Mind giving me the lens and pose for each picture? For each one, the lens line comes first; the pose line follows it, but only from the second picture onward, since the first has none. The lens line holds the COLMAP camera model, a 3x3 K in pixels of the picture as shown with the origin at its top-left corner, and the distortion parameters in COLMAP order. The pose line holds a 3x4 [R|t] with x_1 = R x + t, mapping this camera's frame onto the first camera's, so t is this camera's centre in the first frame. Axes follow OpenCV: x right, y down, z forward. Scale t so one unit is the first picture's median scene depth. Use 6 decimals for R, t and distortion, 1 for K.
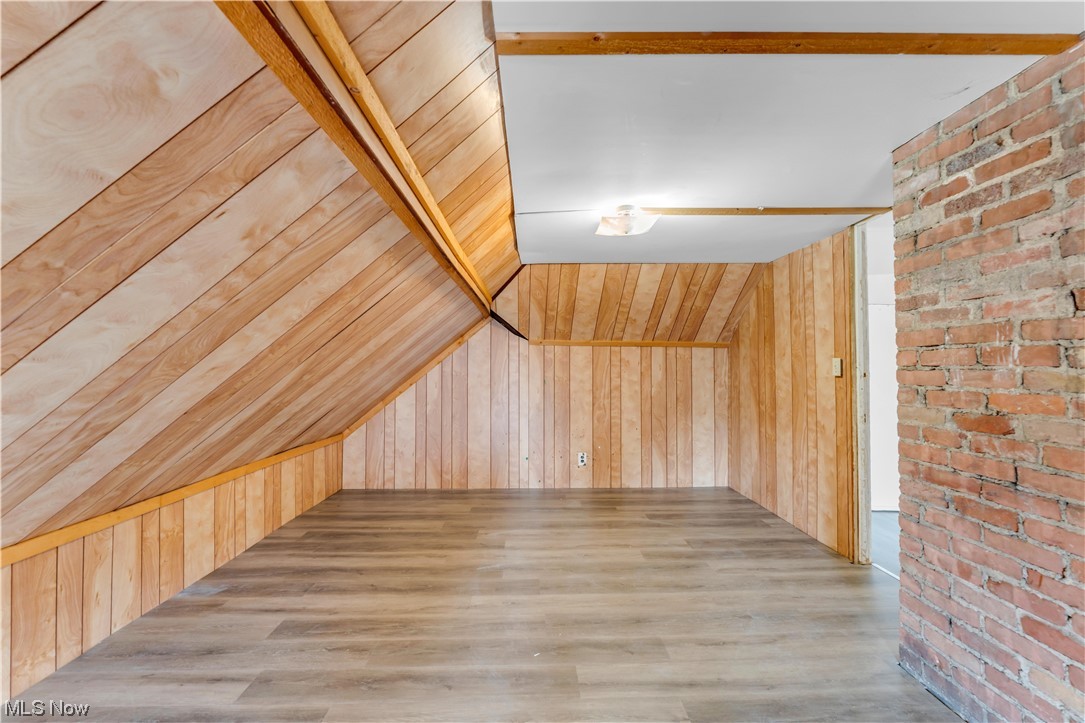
lens RADIAL K [[442.7, 0, 542.2], [0, 442.7, 358.2], [0, 0, 1]] dist [-0.006804, -0.000059]
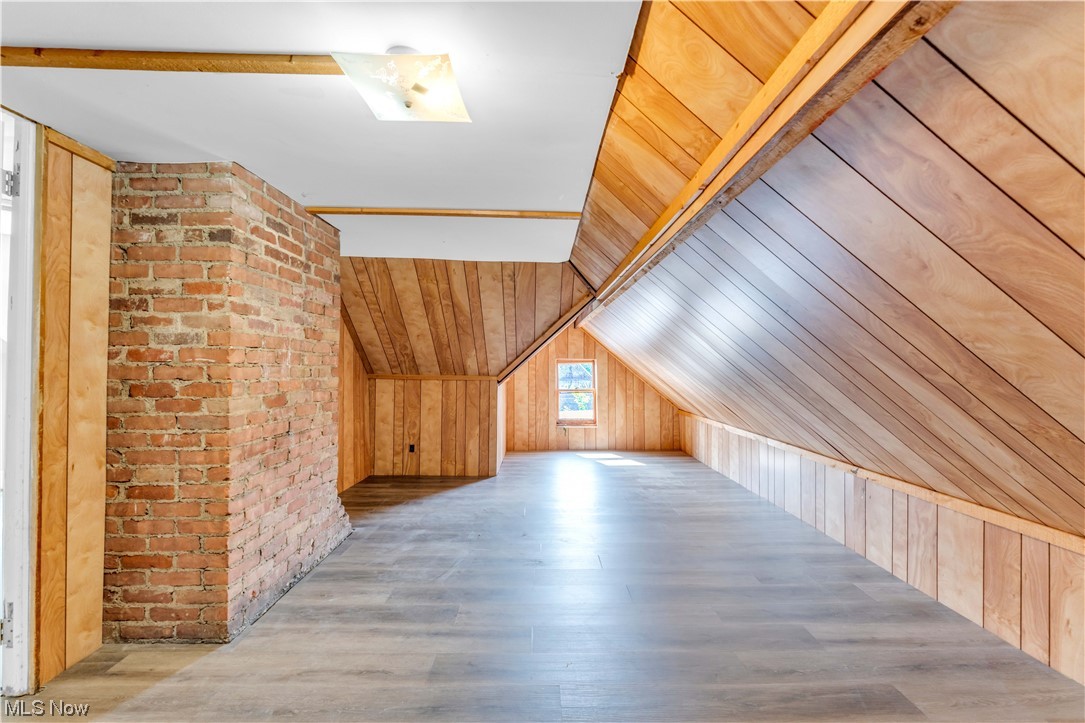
lens RADIAL K [[442.7, 0, 542.2], [0, 442.7, 358.2], [0, 0, 1]] dist [-0.006804, -0.000059]
pose [[-0.999771, -0.000042, 0.021380, 0.030232], [-0.000913, 0.999170, -0.040714, 0.053401], [-0.021361, -0.040724, -0.998942, 2.242070]]
